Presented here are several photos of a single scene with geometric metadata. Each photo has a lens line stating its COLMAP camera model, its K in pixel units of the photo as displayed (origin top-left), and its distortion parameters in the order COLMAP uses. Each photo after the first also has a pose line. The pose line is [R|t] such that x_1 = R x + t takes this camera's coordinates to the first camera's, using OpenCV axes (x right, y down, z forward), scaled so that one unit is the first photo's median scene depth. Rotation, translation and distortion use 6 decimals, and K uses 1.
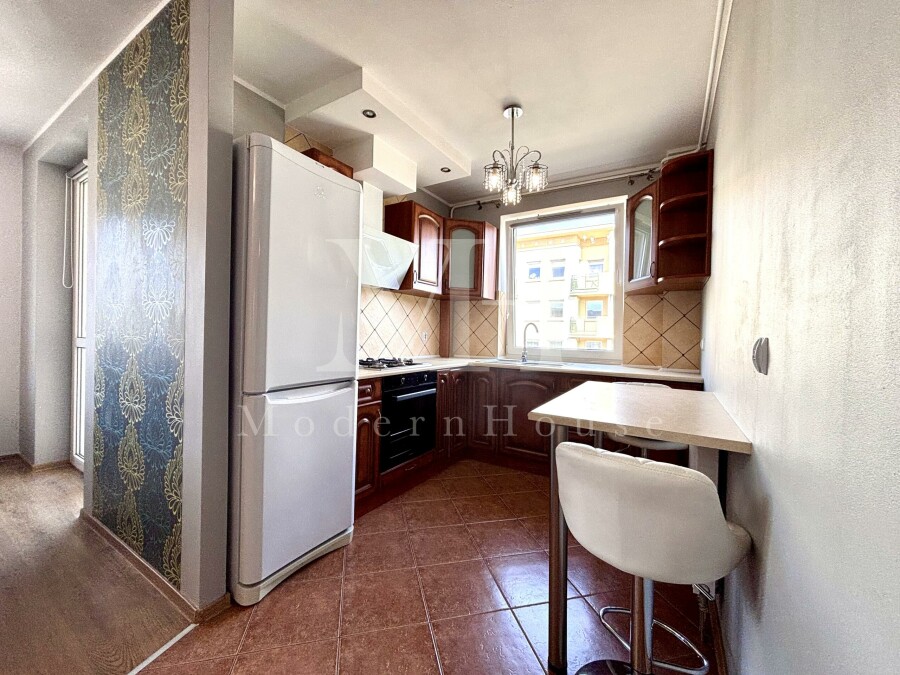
lens RADIAL K [[362.0, 0, 446.6], [0, 362.0, 340.0], [0, 0, 1]] dist [-0.000770, 0.000084]
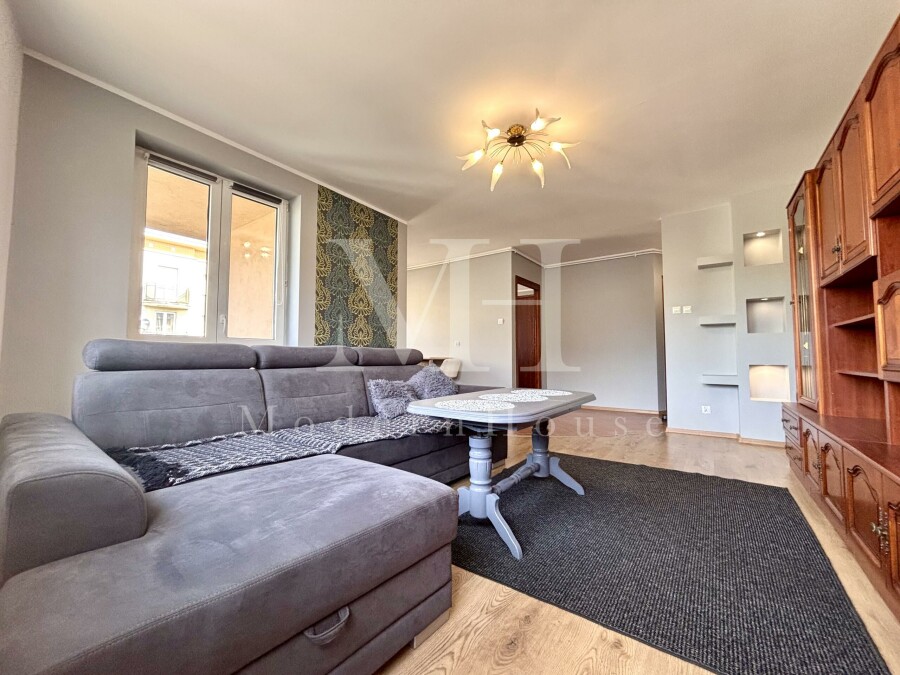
lens RADIAL K [[362.0, 0, 444.1], [0, 362.0, 337.6], [0, 0, 1]] dist [-0.000770, 0.000084]
pose [[0.082148, 0.033988, 0.996040, -1.771317], [0.013155, 0.999294, -0.035183, 0.042641], [-0.996533, 0.015993, 0.081643, 0.188542]]
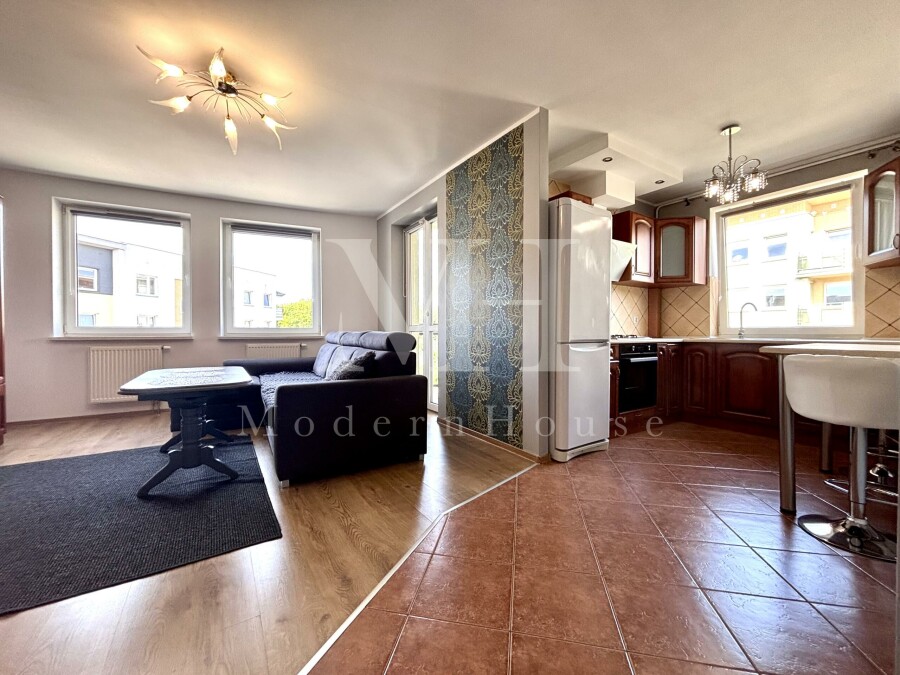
lens RADIAL K [[362.0, 0, 448.4], [0, 362.0, 335.6], [0, 0, 1]] dist [-0.000770, 0.000084]
pose [[0.904519, -0.017753, -0.426064, -0.136958], [0.011983, 0.999797, -0.016221, 0.065761], [0.426265, 0.009567, 0.904548, -0.415430]]
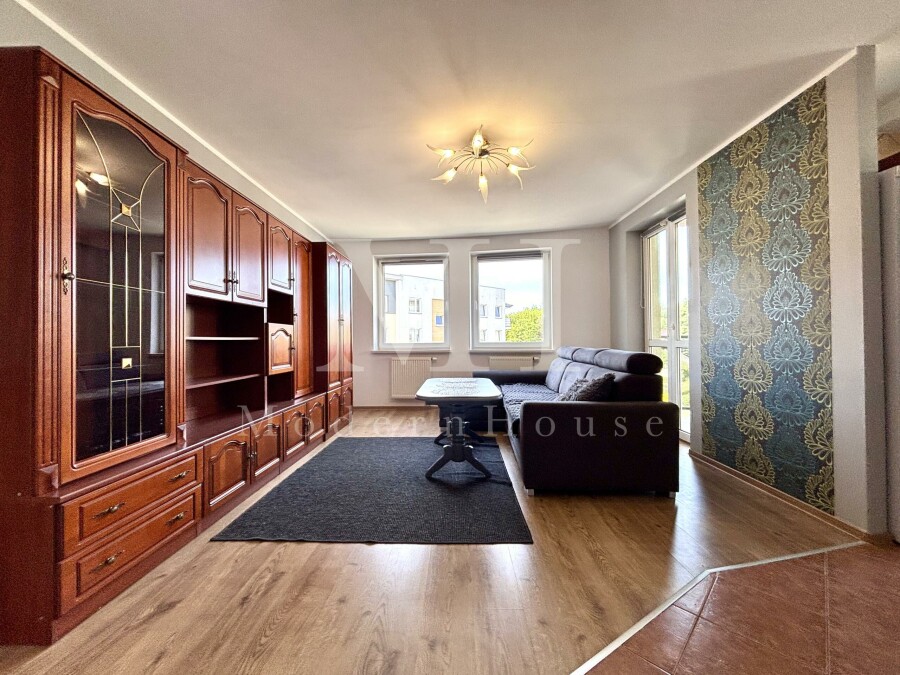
lens RADIAL K [[362.0, 0, 448.2], [0, 362.0, 334.5], [0, 0, 1]] dist [-0.000770, 0.000084]
pose [[0.508689, -0.037100, -0.860151, -0.138639], [0.001329, 0.999104, -0.042308, 0.032145], [0.860950, 0.020378, 0.508282, -0.466545]]
